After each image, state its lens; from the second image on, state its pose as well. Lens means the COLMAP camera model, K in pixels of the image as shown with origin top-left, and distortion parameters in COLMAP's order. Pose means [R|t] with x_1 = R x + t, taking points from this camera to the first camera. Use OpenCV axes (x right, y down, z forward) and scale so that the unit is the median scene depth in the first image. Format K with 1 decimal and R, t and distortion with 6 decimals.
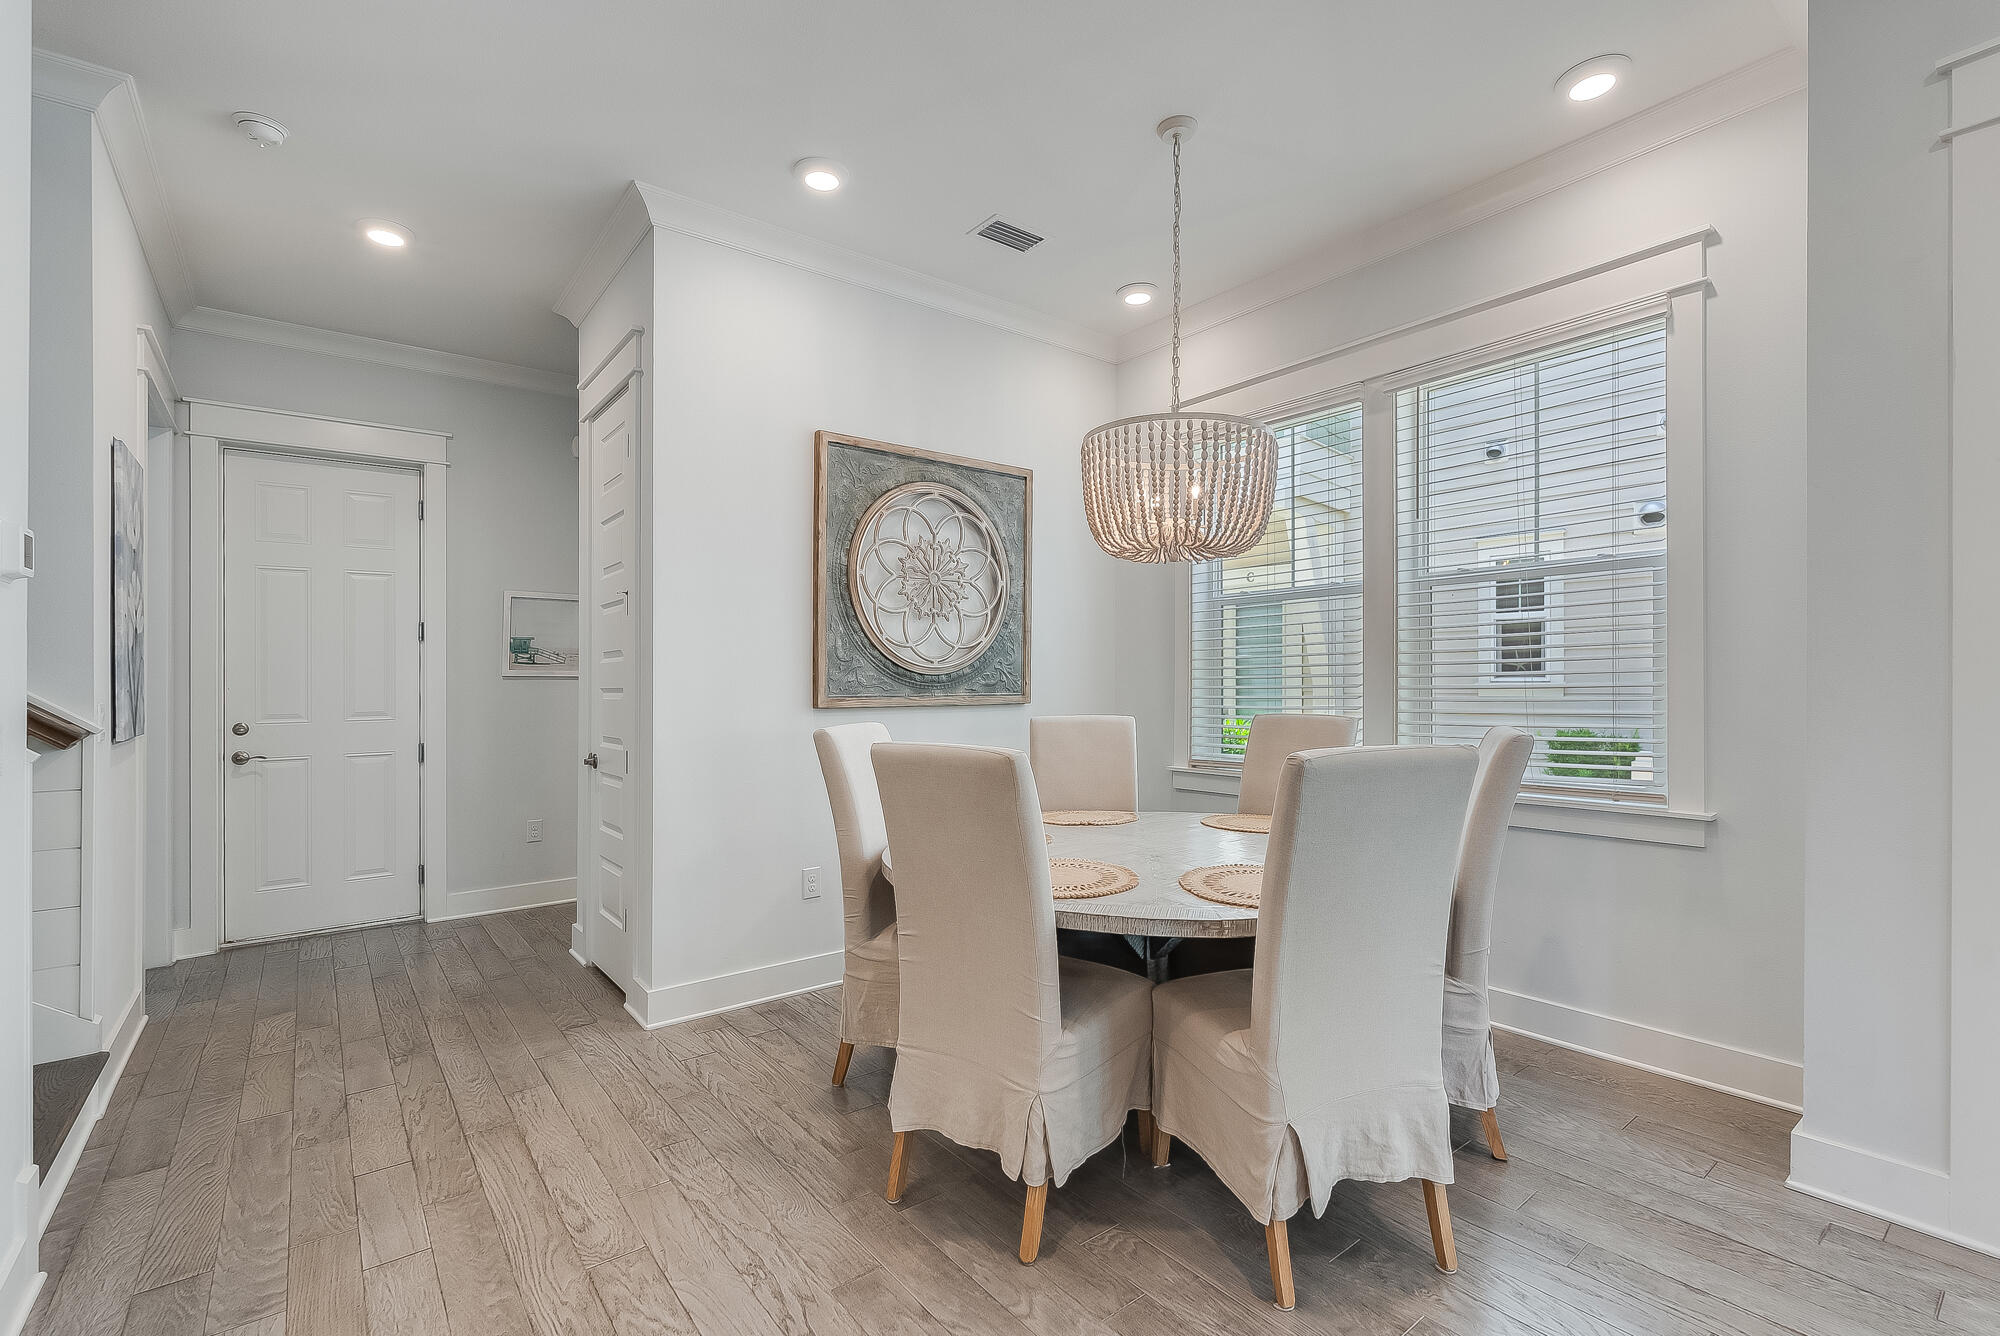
lens RADIAL K [[881.6, 0, 995.7], [0, 881.6, 675.1], [0, 0, 1]] dist [-0.001448, 0.000140]
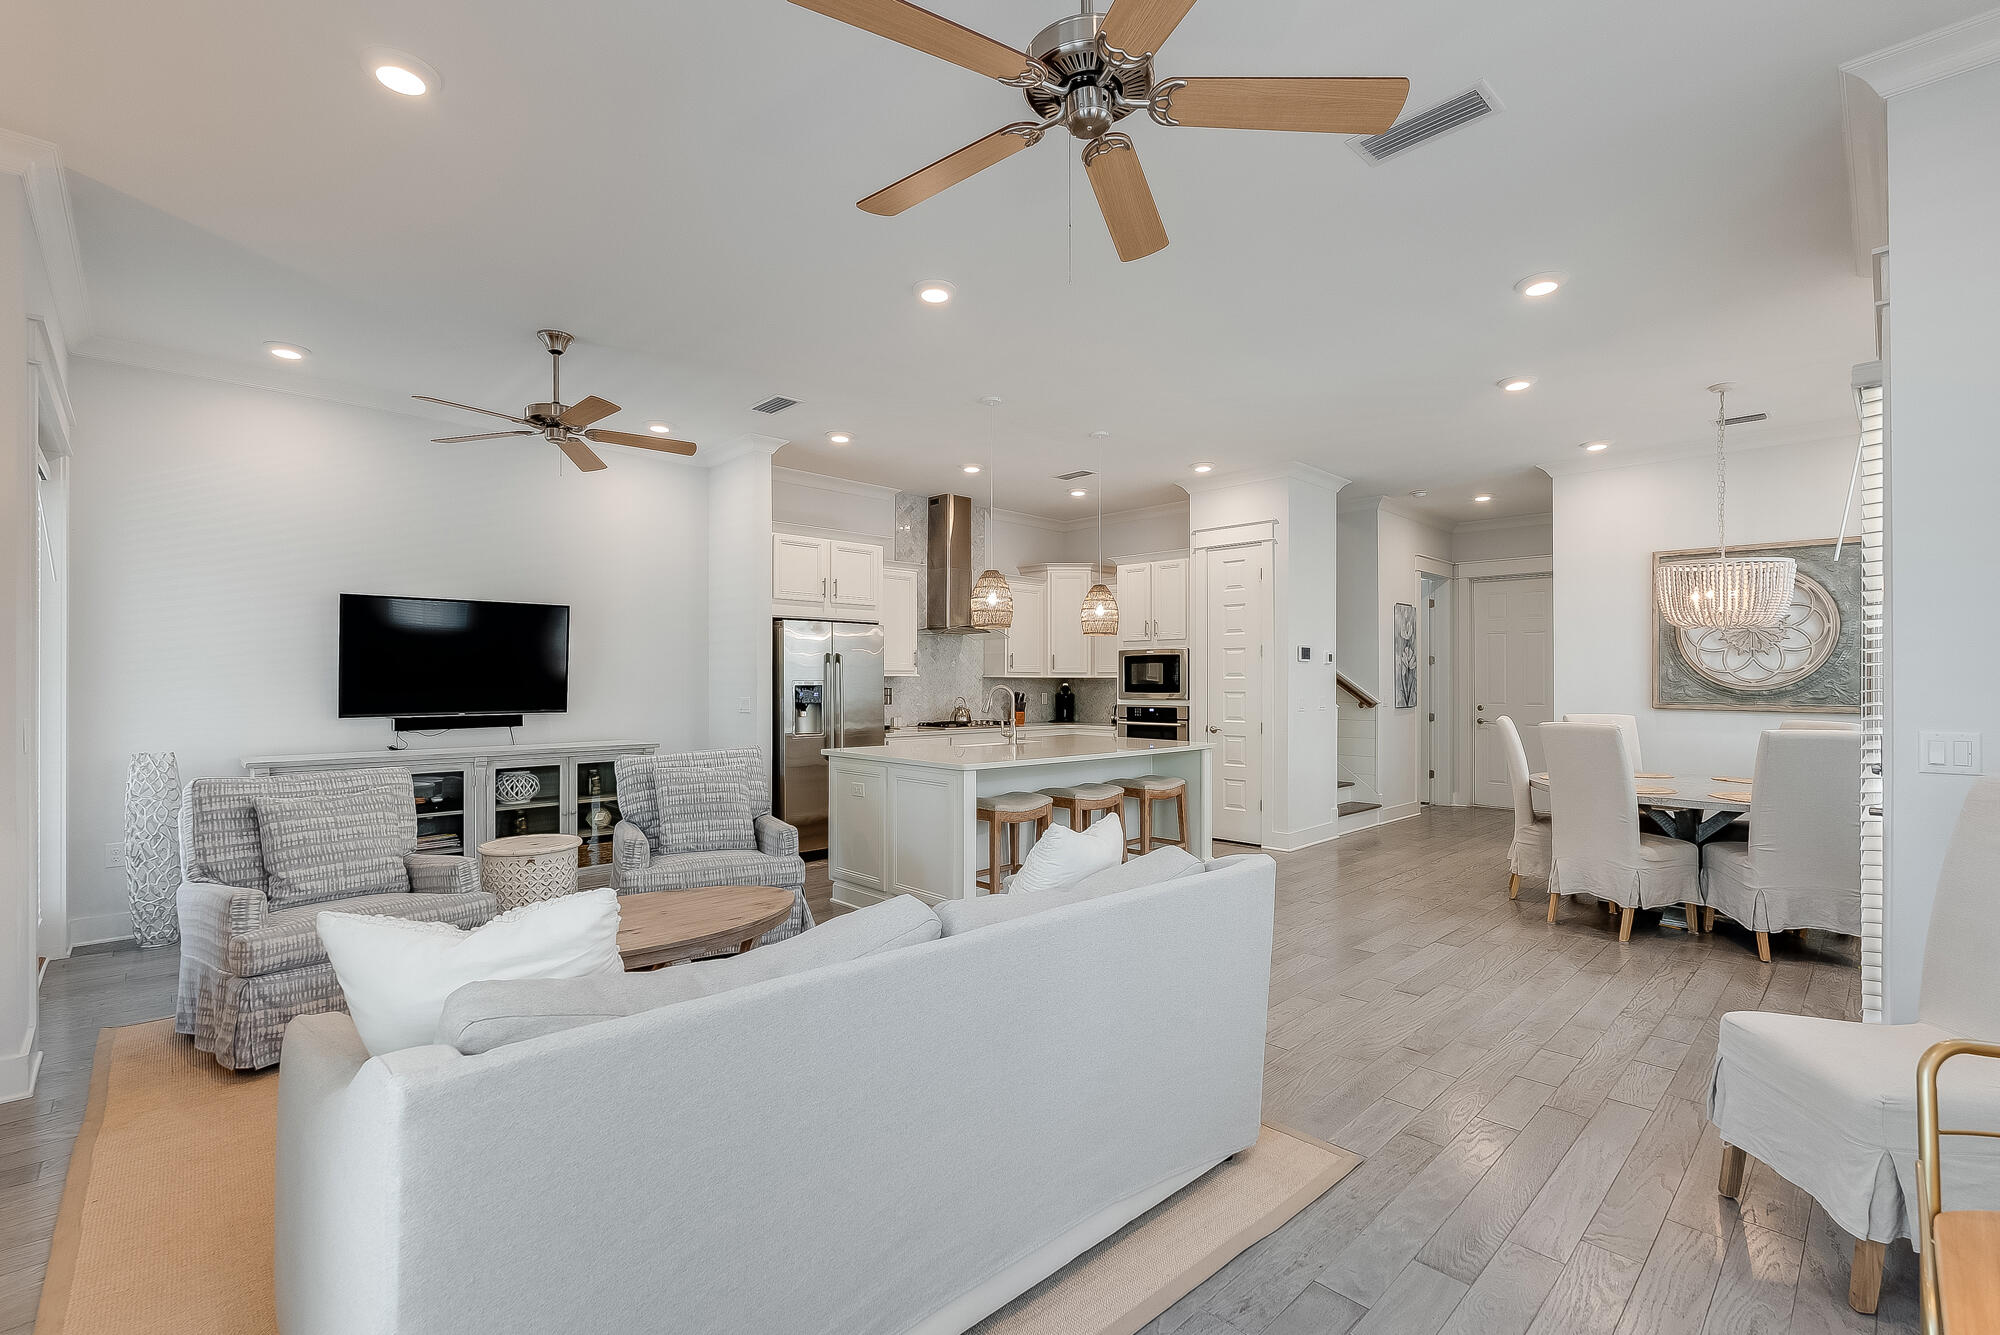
lens RADIAL K [[886.8, 0, 997.1], [0, 886.8, 681.9], [0, 0, 1]] dist [-0.000406, -0.000717]
pose [[0.105429, 0.012763, -0.994345, 1.351755], [-0.000421, 0.999918, 0.012790, -0.035112], [0.994427, -0.000930, 0.105425, -0.477958]]
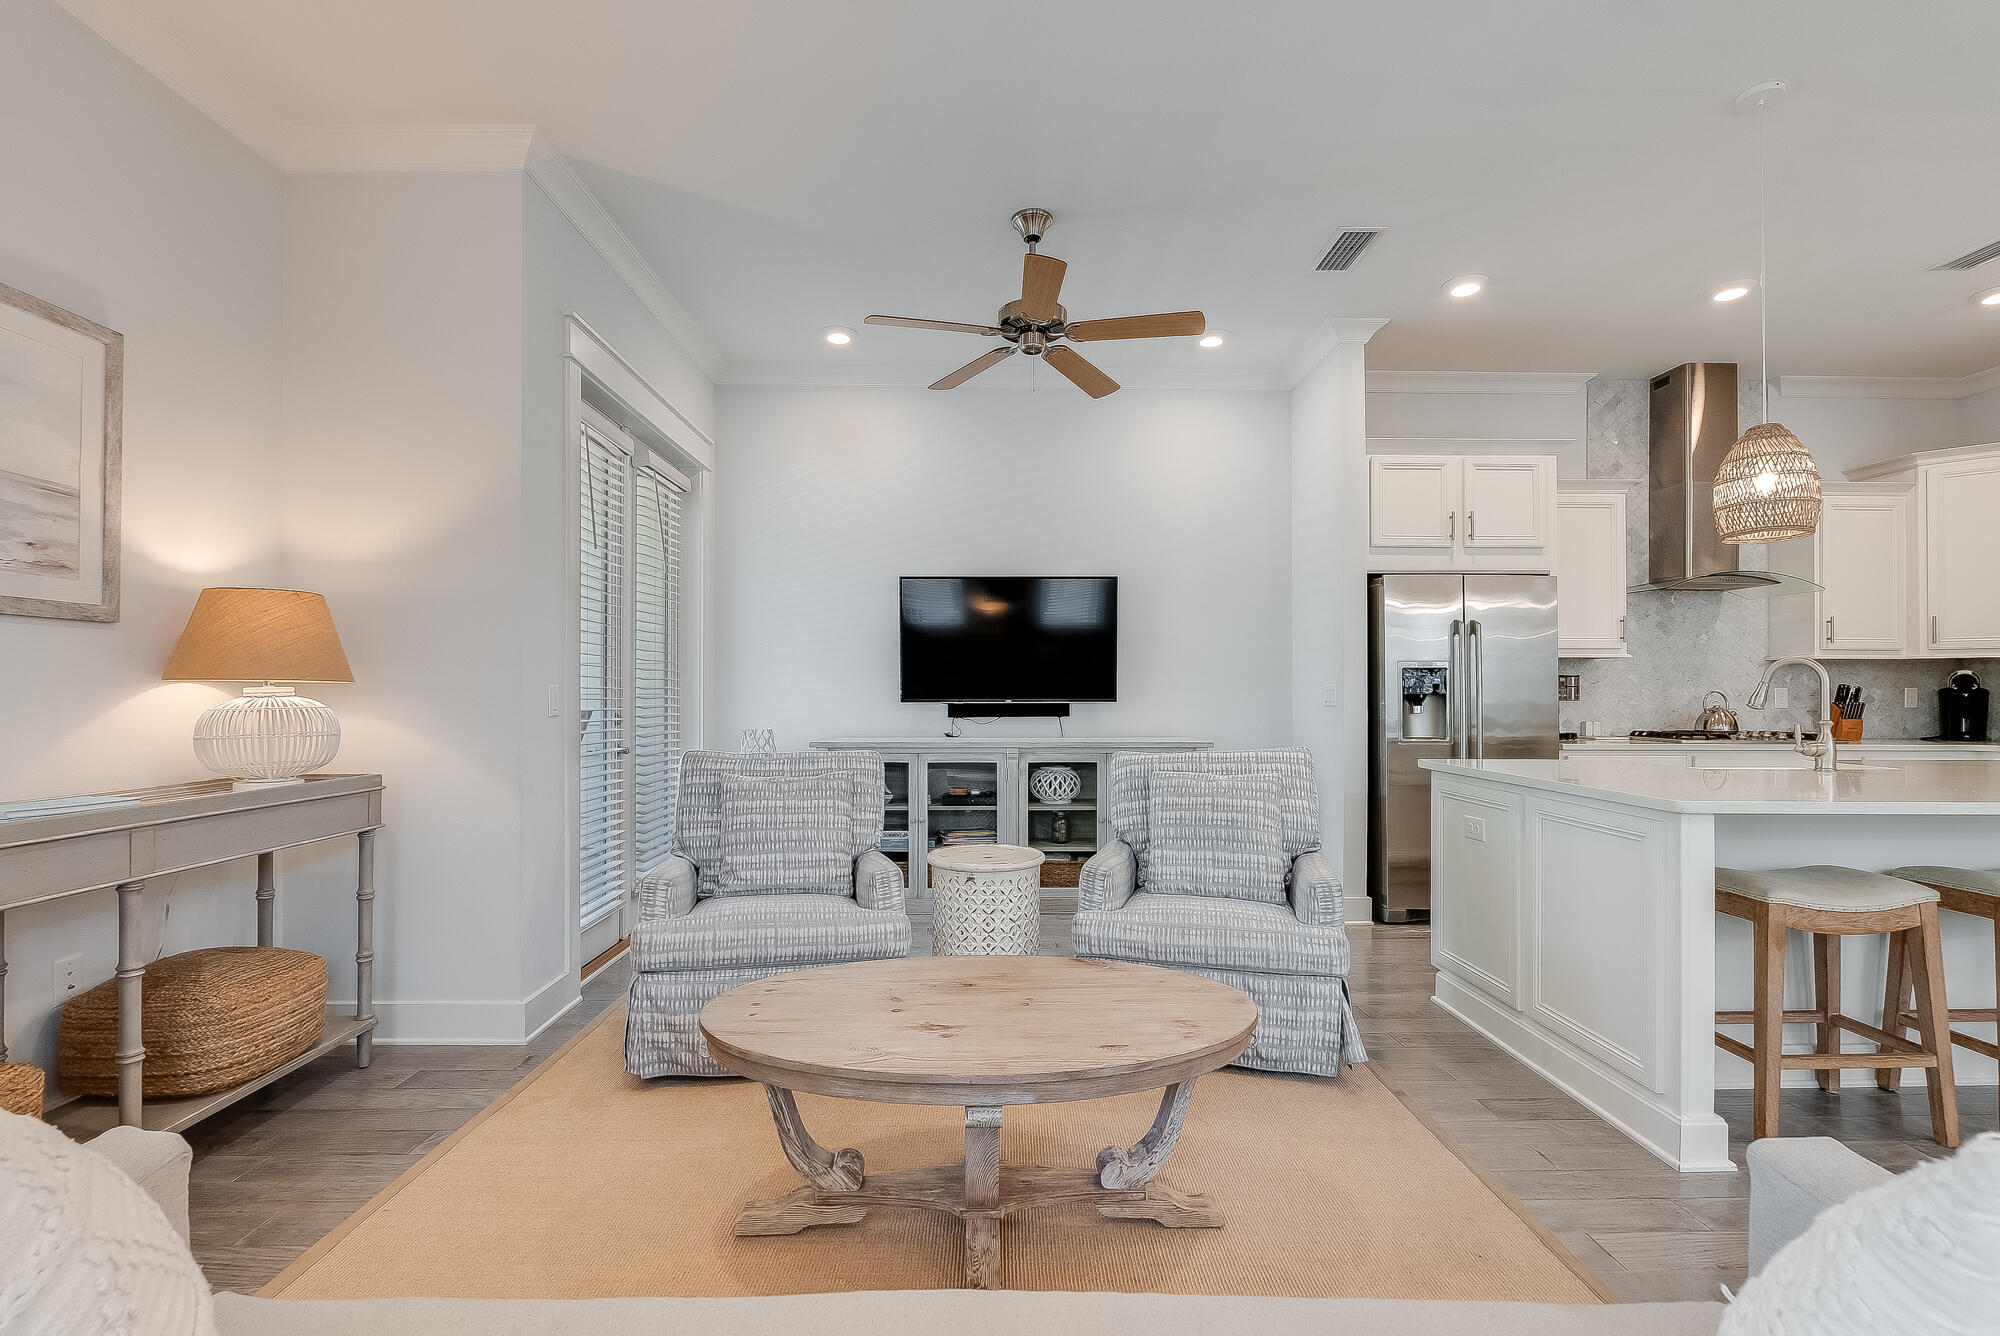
lens RADIAL K [[891.6, 0, 998.9], [0, 891.6, 686.5], [0, 0, 1]] dist [-0.003896, 0.000215]
pose [[-0.596132, 0.006346, -0.802862, 0.902692], [0.006965, 0.999972, 0.002732, 0.010830], [0.802856, -0.003963, -0.596159, -0.407851]]
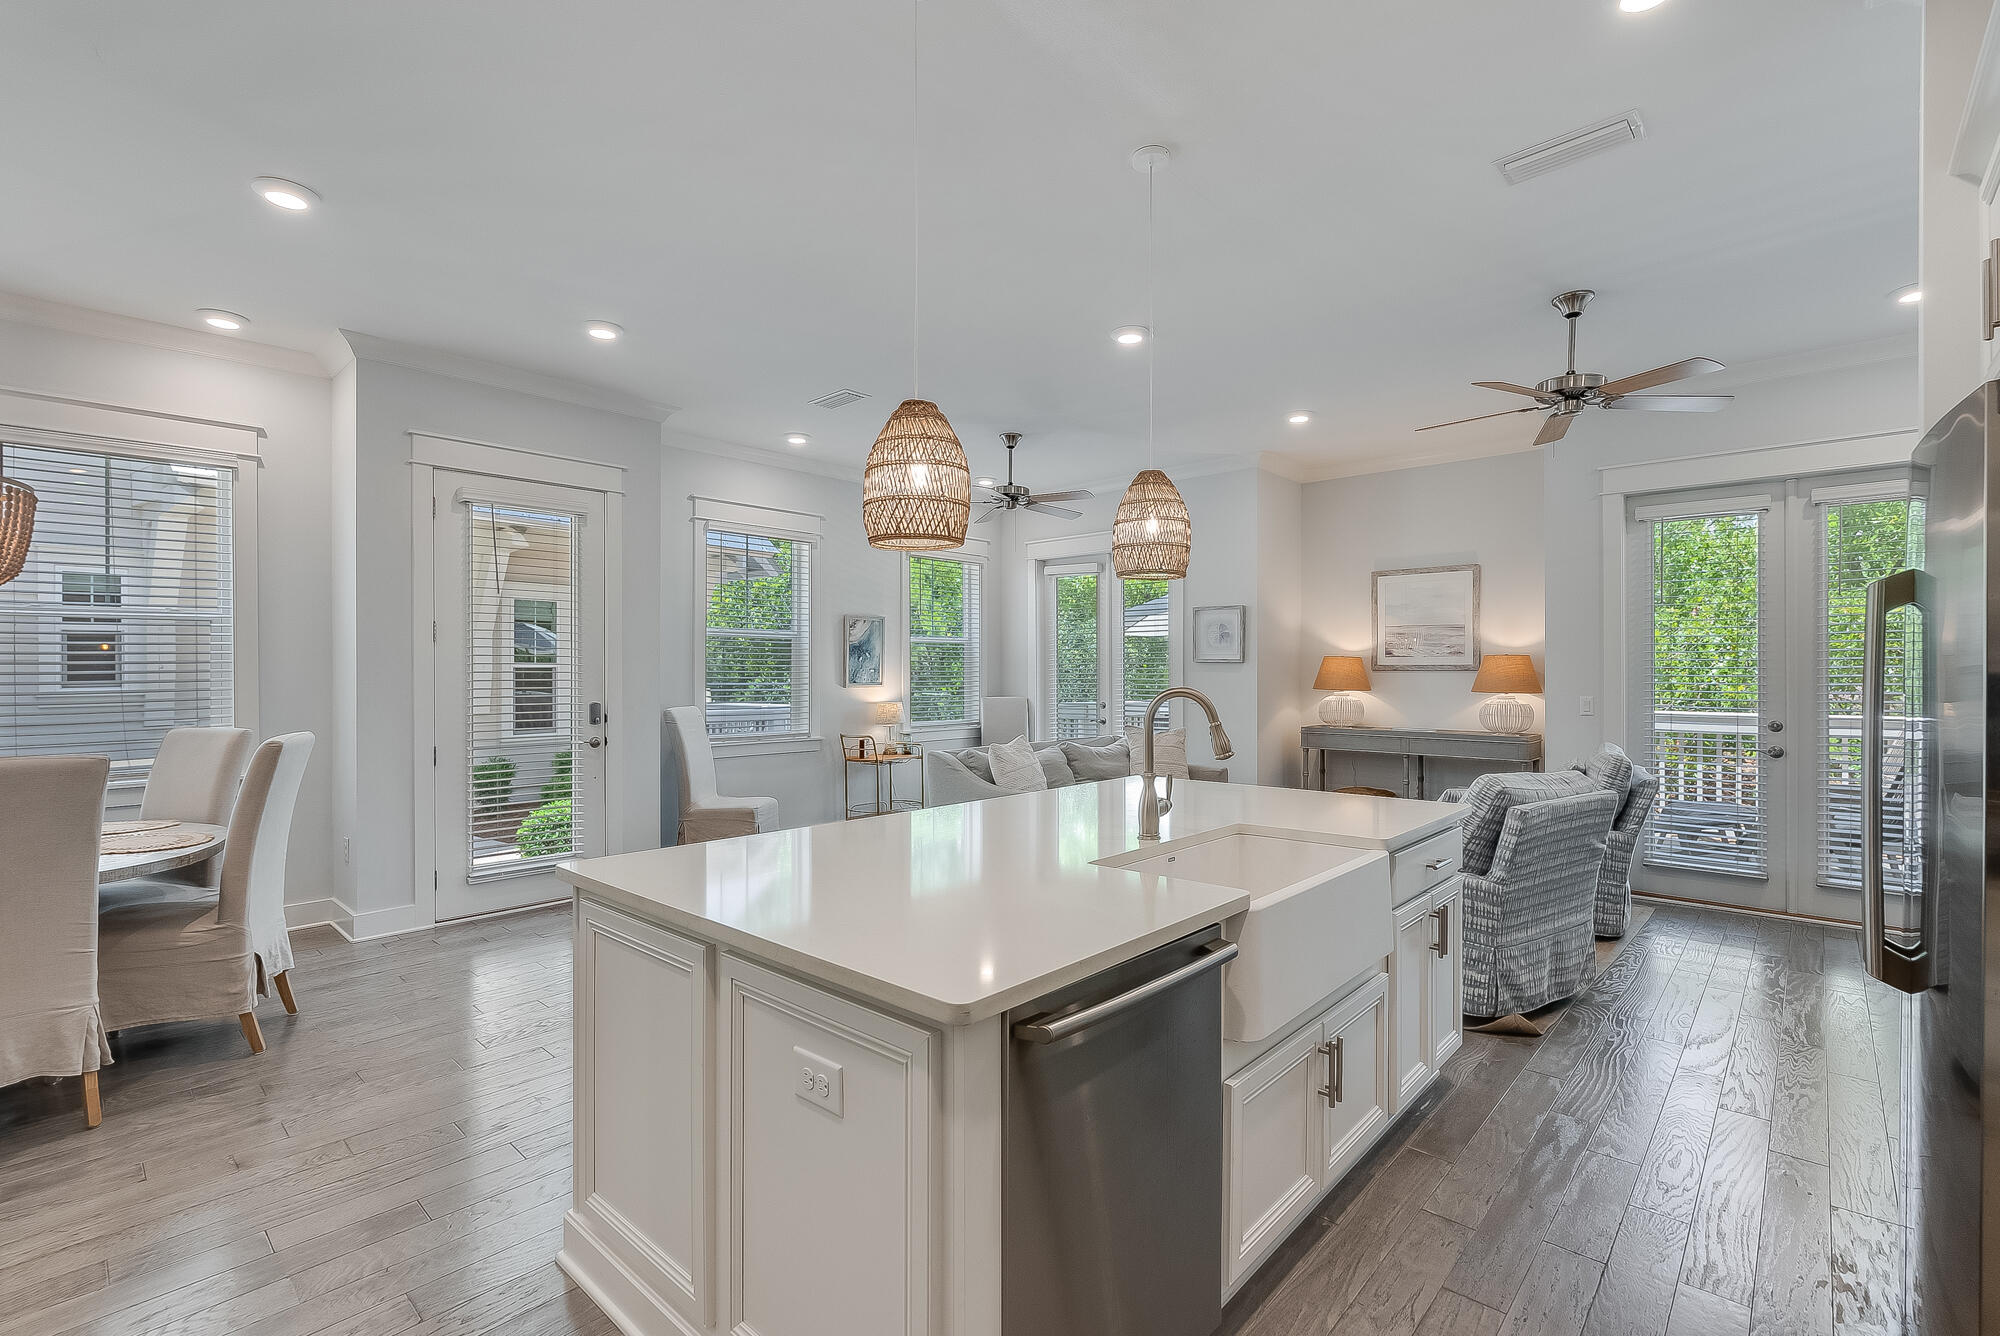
lens RADIAL K [[891.6, 0, 998.9], [0, 891.6, 686.5], [0, 0, 1]] dist [-0.003896, 0.000215]
pose [[-0.162145, -0.006748, 0.986744, -0.780129], [-0.000892, 0.999977, 0.006692, -0.016212], [-0.986767, 0.000205, -0.162147, -0.083201]]
